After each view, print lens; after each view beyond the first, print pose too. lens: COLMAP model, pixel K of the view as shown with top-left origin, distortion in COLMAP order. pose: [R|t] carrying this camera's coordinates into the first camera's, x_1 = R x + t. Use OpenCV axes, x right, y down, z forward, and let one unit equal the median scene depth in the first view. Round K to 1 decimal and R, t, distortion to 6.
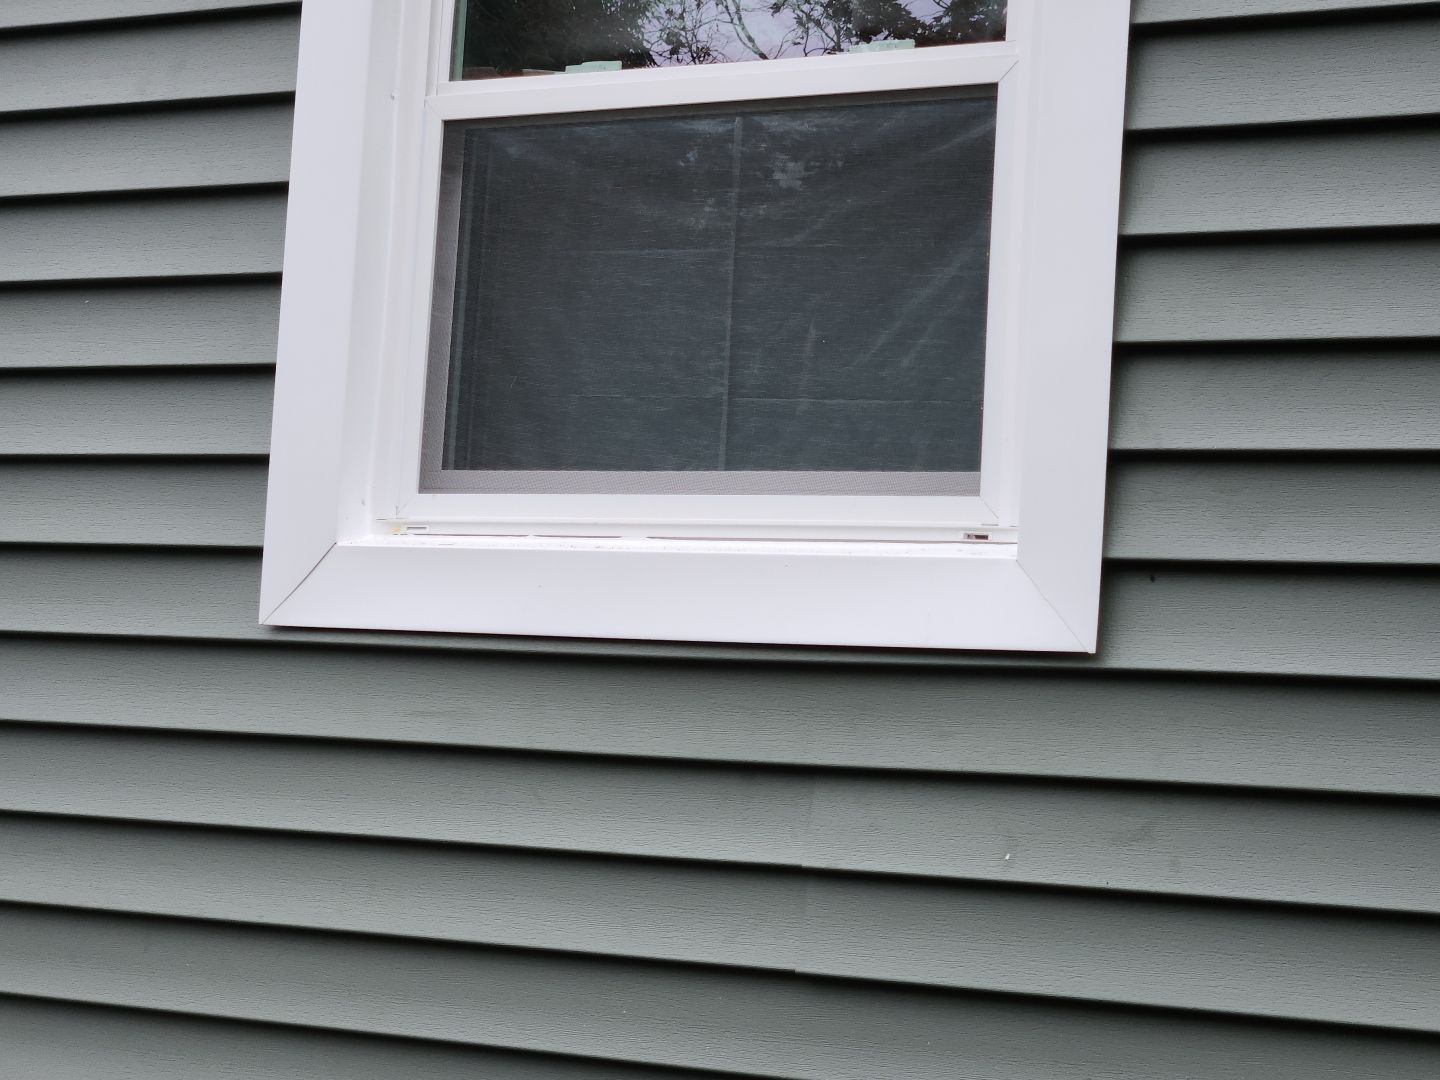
lens RADIAL K [[3647.6, 0, 720.0], [0, 3647.6, 540.0], [0, 0, 1]] dist [0.029824, 0.691062]
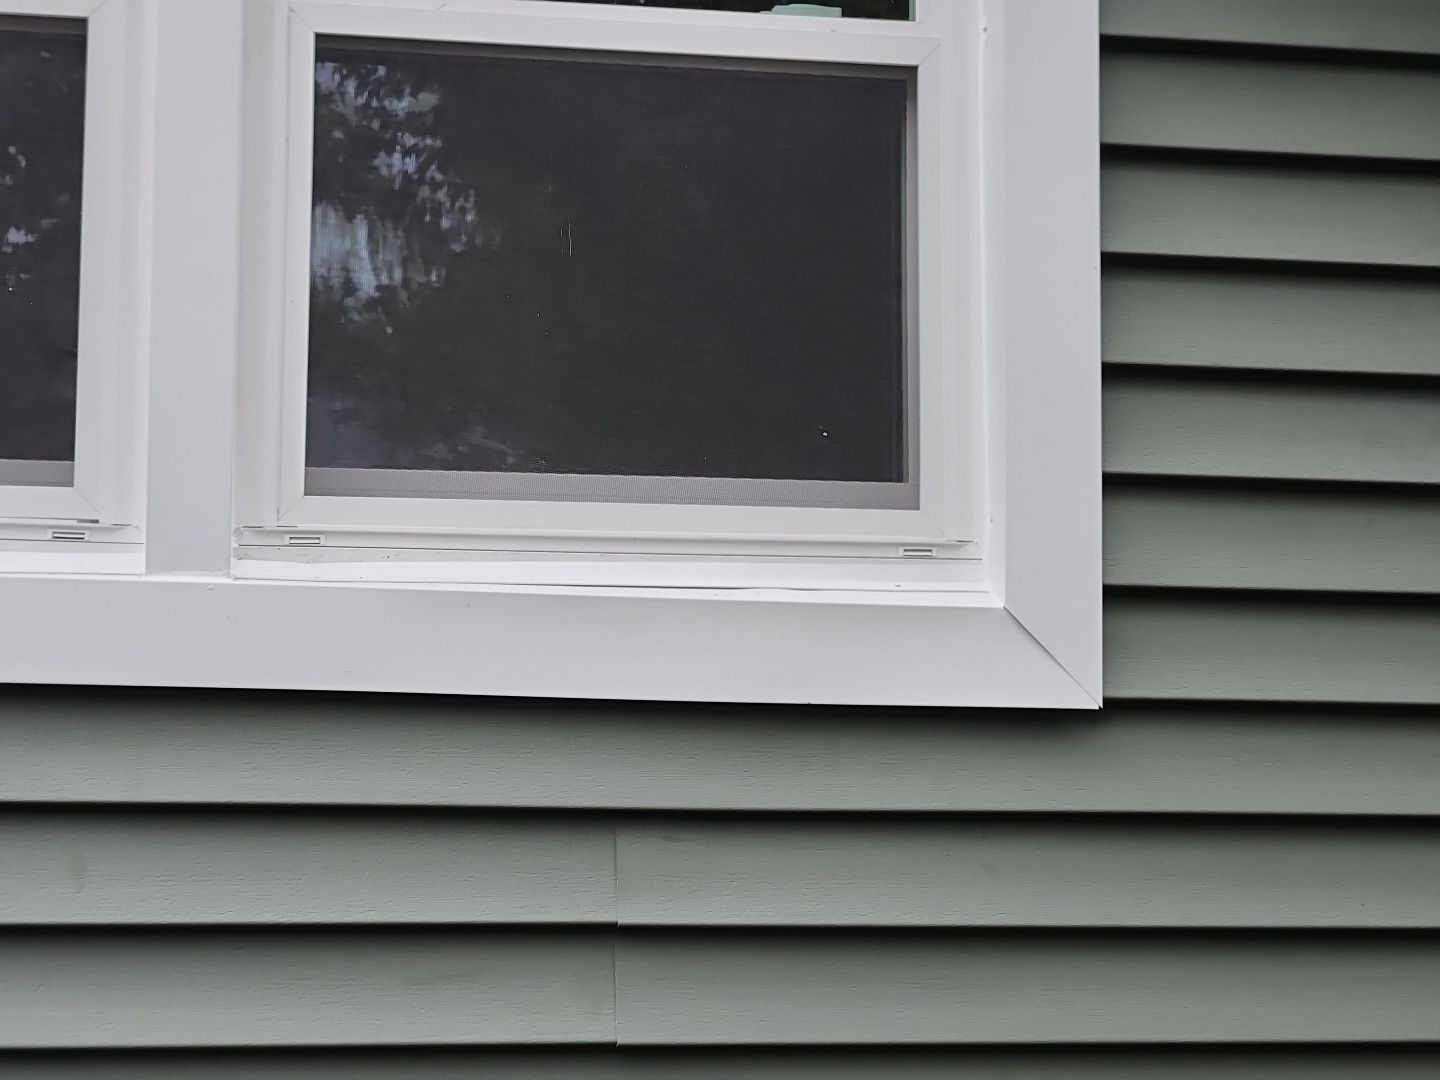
lens RADIAL K [[3531.5, 0, 720.0], [0, 3531.5, 540.0], [0, 0, 1]] dist [-0.112726, 4.696247]
pose [[0.708985, 0.006713, 0.705192, -0.421885], [-0.013889, 0.999894, 0.004446, -0.005655], [-0.705087, -0.012947, 0.709003, 0.282502]]
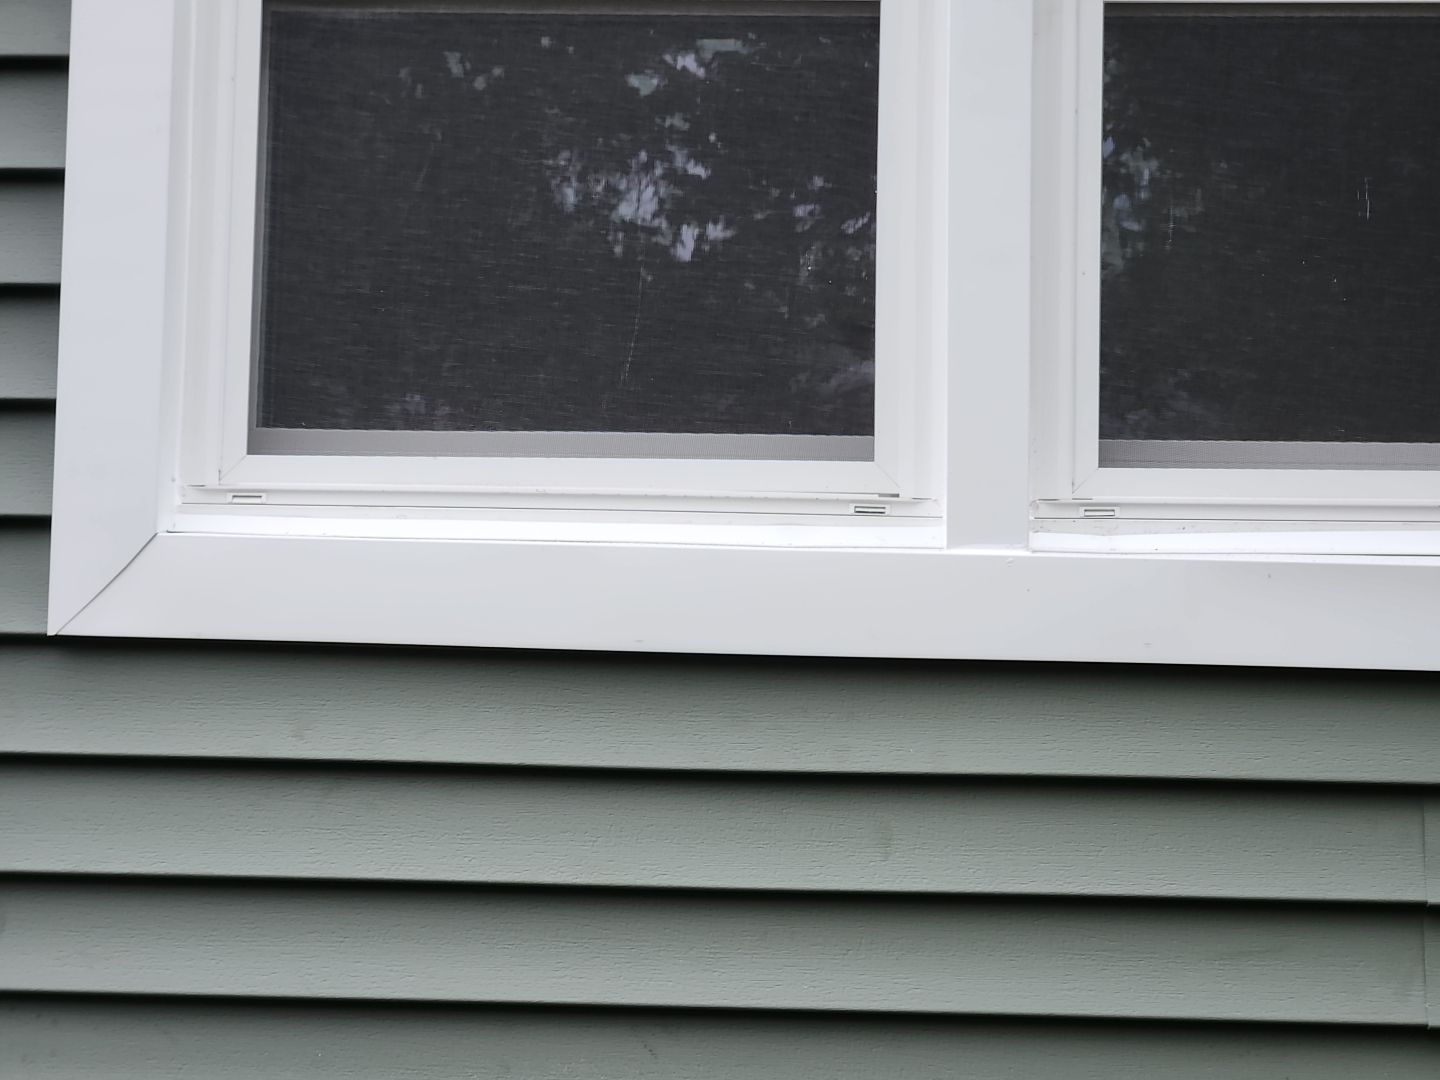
lens RADIAL K [[3540.5, 0, 721.5], [0, 3540.5, 597.7], [0, 0, 1]] dist [-0.132432, 3.054484]
pose [[0.864331, -0.011434, 0.502793, -0.398939], [-0.004430, 0.999530, 0.030345, -0.005333], [-0.502904, -0.028455, 0.863874, 0.267212]]
